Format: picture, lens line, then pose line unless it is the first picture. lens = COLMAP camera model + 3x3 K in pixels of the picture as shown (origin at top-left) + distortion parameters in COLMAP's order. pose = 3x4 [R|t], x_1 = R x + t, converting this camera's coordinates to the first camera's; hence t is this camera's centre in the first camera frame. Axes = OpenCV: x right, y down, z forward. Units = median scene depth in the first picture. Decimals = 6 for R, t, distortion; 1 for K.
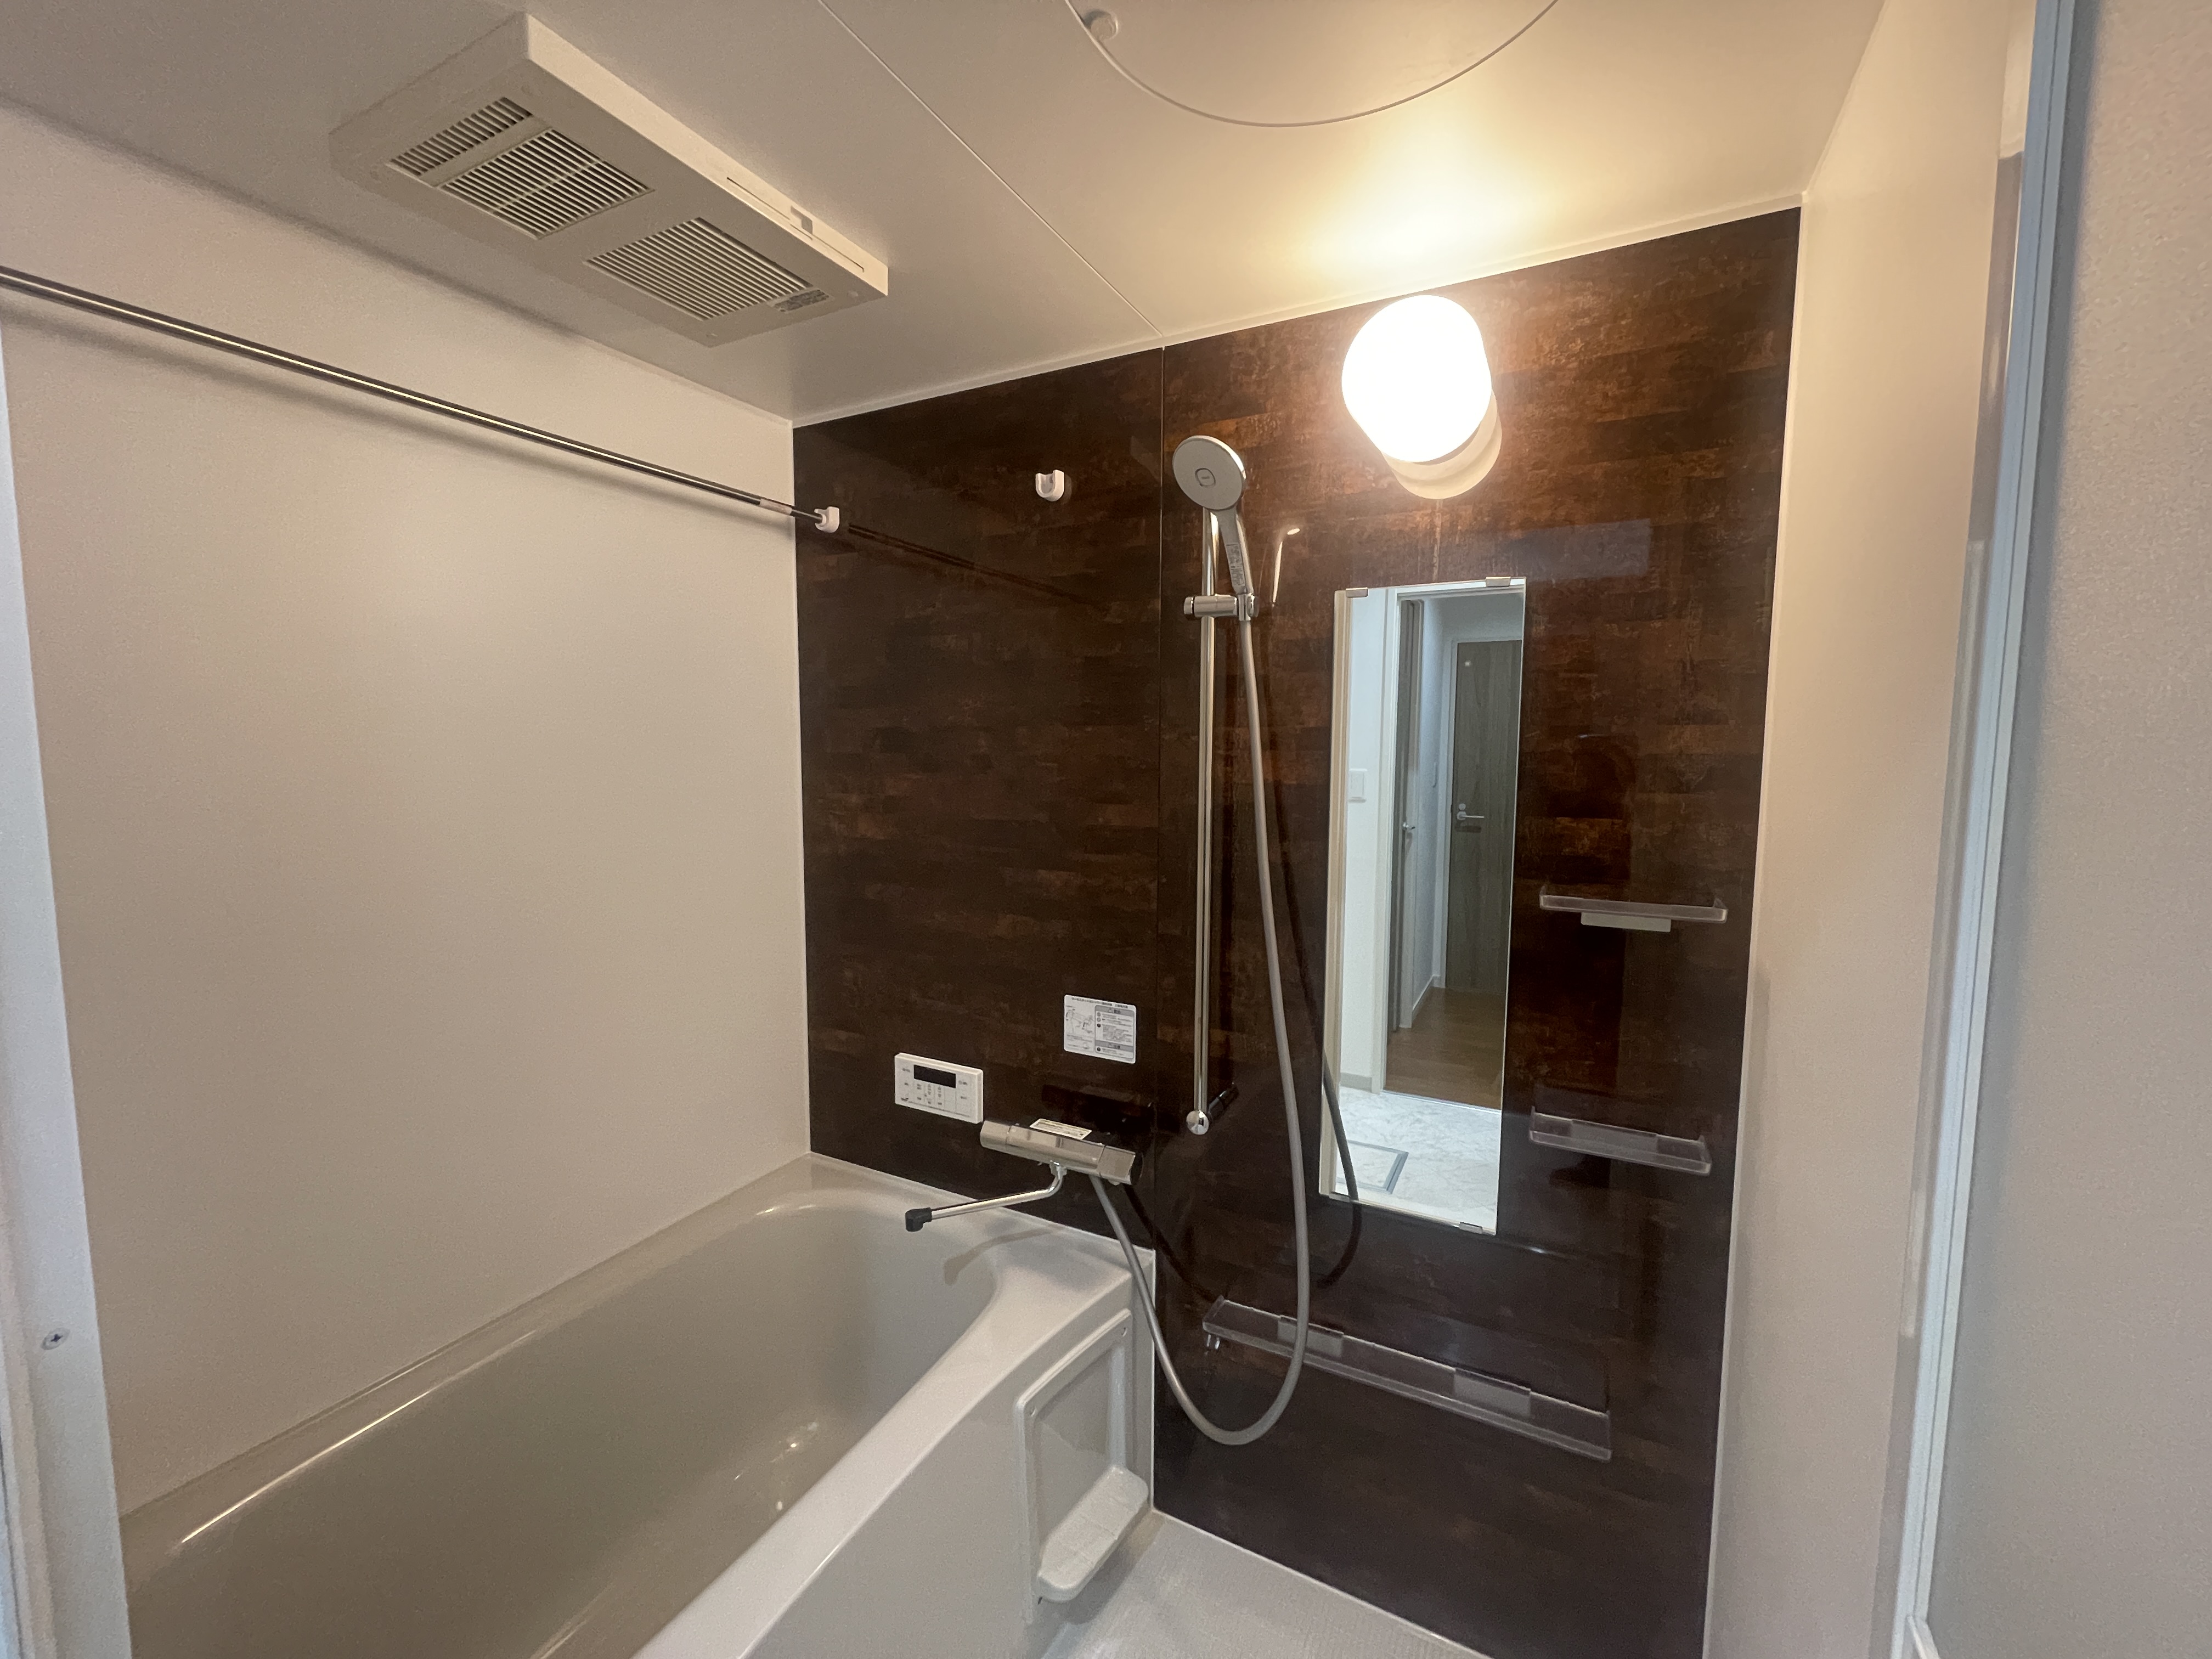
lens RADIAL K [[894.7, 0, 1100.9], [0, 894.7, 825.9], [0, 0, 1]] dist [-0.003623, 0.000216]
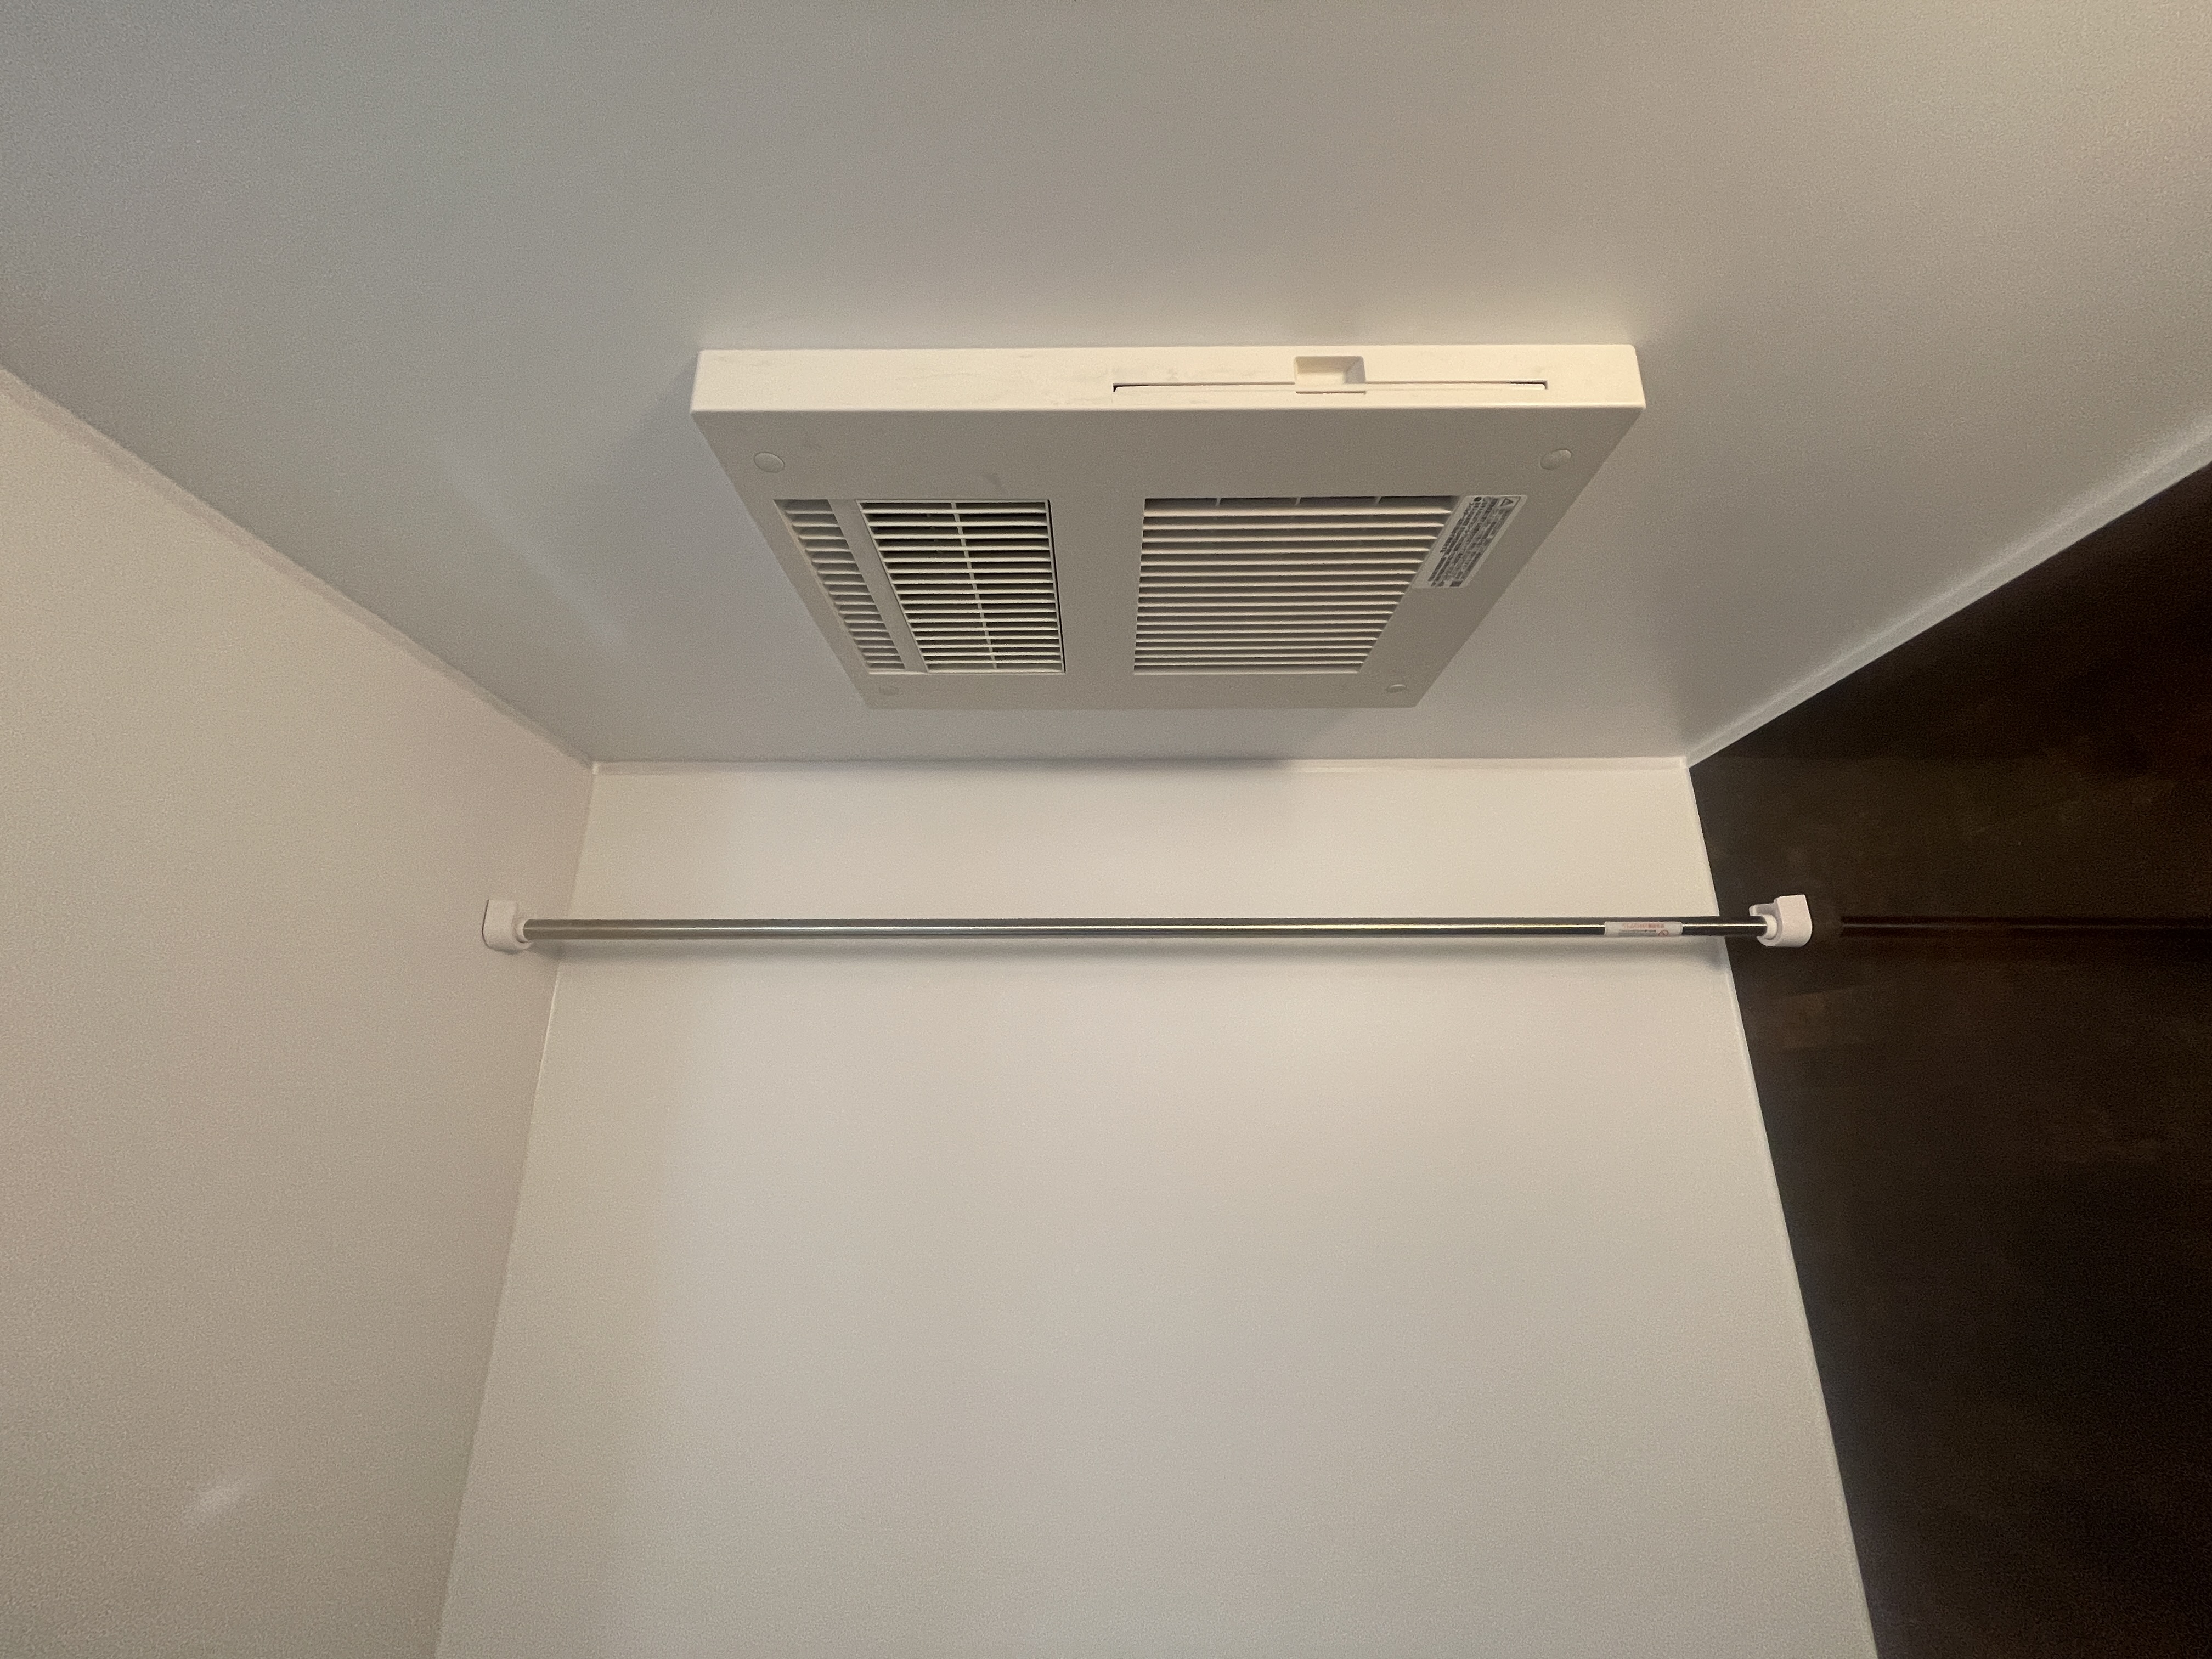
lens RADIAL K [[894.7, 0, 1096.5], [0, 894.7, 831.8], [0, 0, 1]] dist [-0.003623, 0.000216]
pose [[0.442781, -0.272076, -0.854353, -0.051560], [-0.085400, 0.935721, -0.342248, -0.202382], [0.892553, 0.224503, 0.391084, 0.499171]]
